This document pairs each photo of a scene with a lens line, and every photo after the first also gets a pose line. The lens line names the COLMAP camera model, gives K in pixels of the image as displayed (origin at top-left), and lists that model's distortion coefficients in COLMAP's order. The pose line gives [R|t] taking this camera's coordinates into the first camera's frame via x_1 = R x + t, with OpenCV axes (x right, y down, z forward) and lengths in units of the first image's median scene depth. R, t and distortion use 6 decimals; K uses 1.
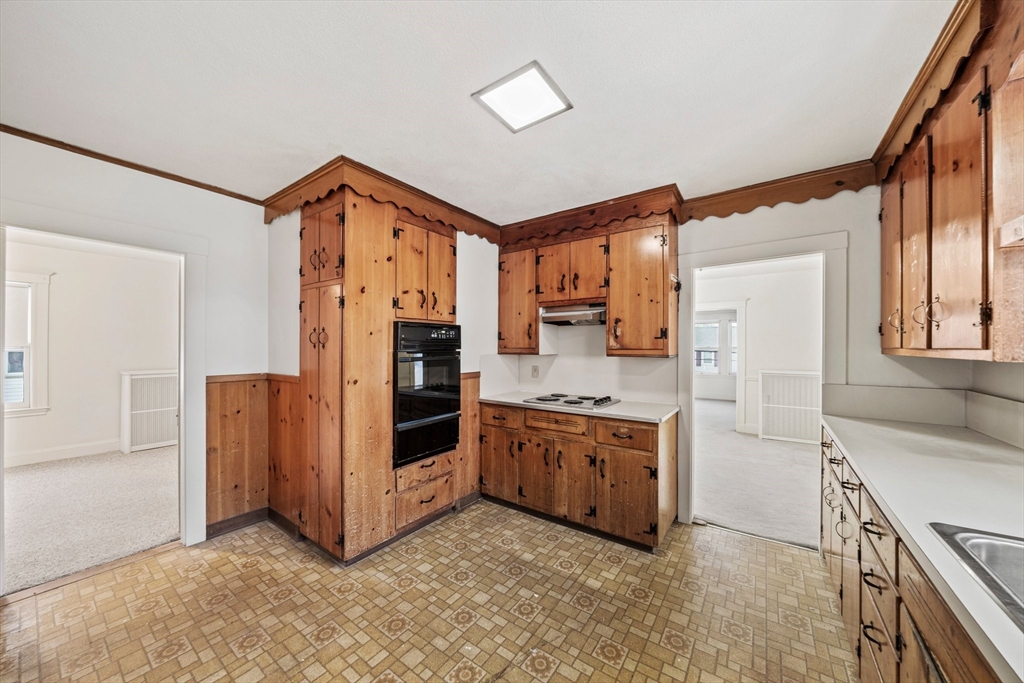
lens RADIAL K [[357.8, 0, 514.4], [0, 357.8, 346.2], [0, 0, 1]] dist [-0.000414, 0.000111]
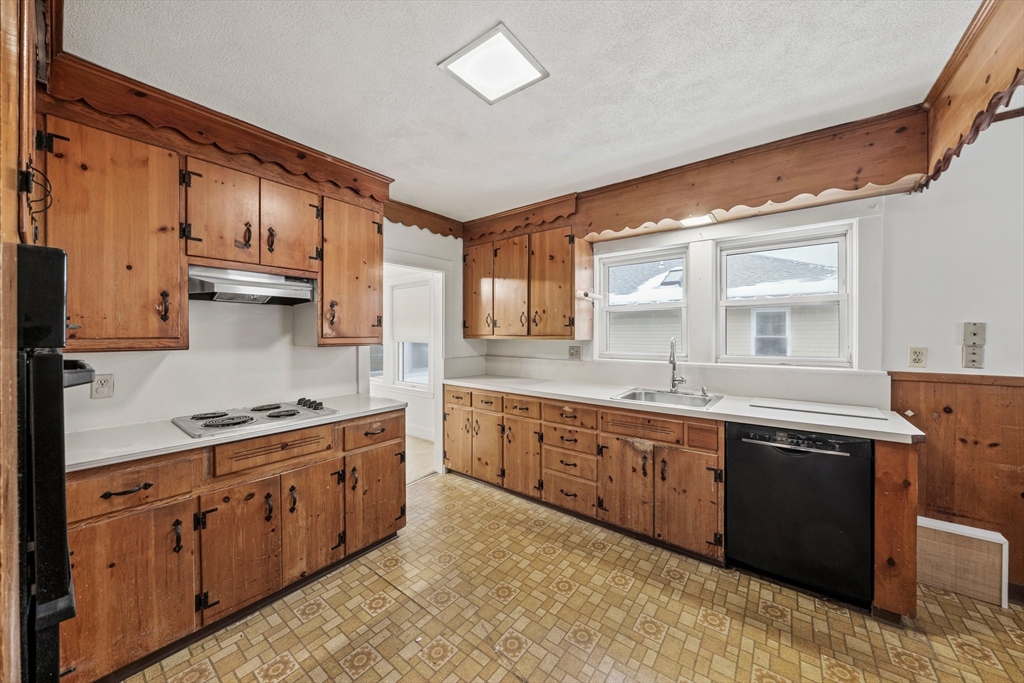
lens RADIAL K [[357.8, 0, 517.5], [0, 357.8, 334.9], [0, 0, 1]] dist [-0.000414, 0.000111]
pose [[0.034718, -0.005362, 0.999383, -0.579815], [-0.004591, 0.999974, 0.005524, -0.005070], [-0.999387, -0.004780, 0.034692, 0.581231]]
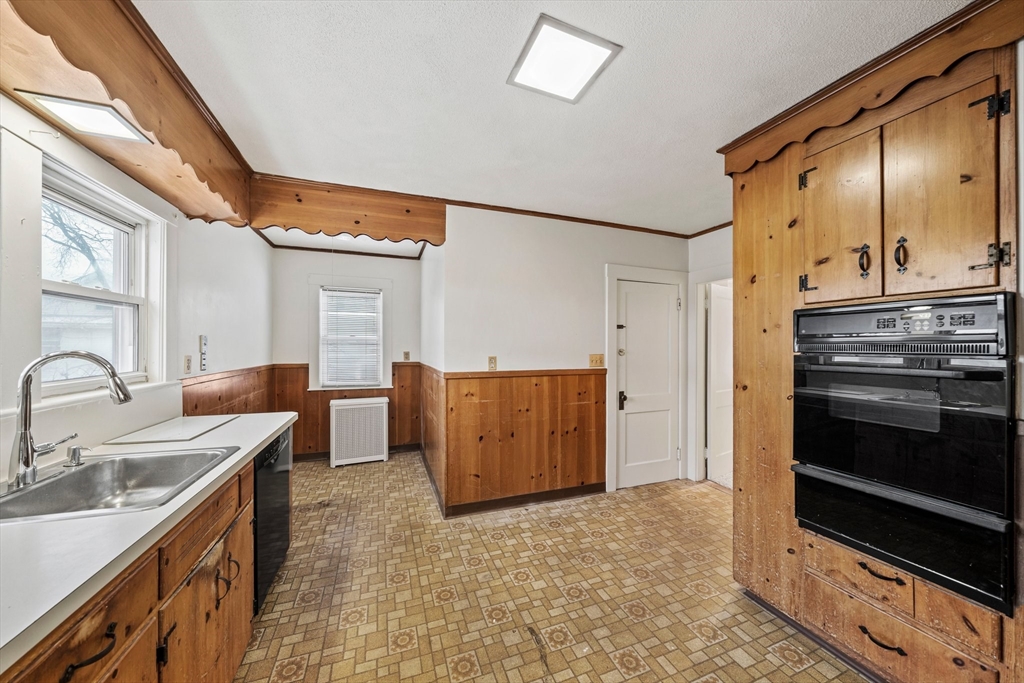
lens RADIAL K [[357.8, 0, 514.4], [0, 357.8, 345.5], [0, 0, 1]] dist [-0.000414, 0.000111]
pose [[-0.562999, -0.004264, -0.826447, 0.517277], [-0.000773, 0.999989, -0.004633, 0.001407], [0.826457, -0.001969, -0.562996, 0.894930]]
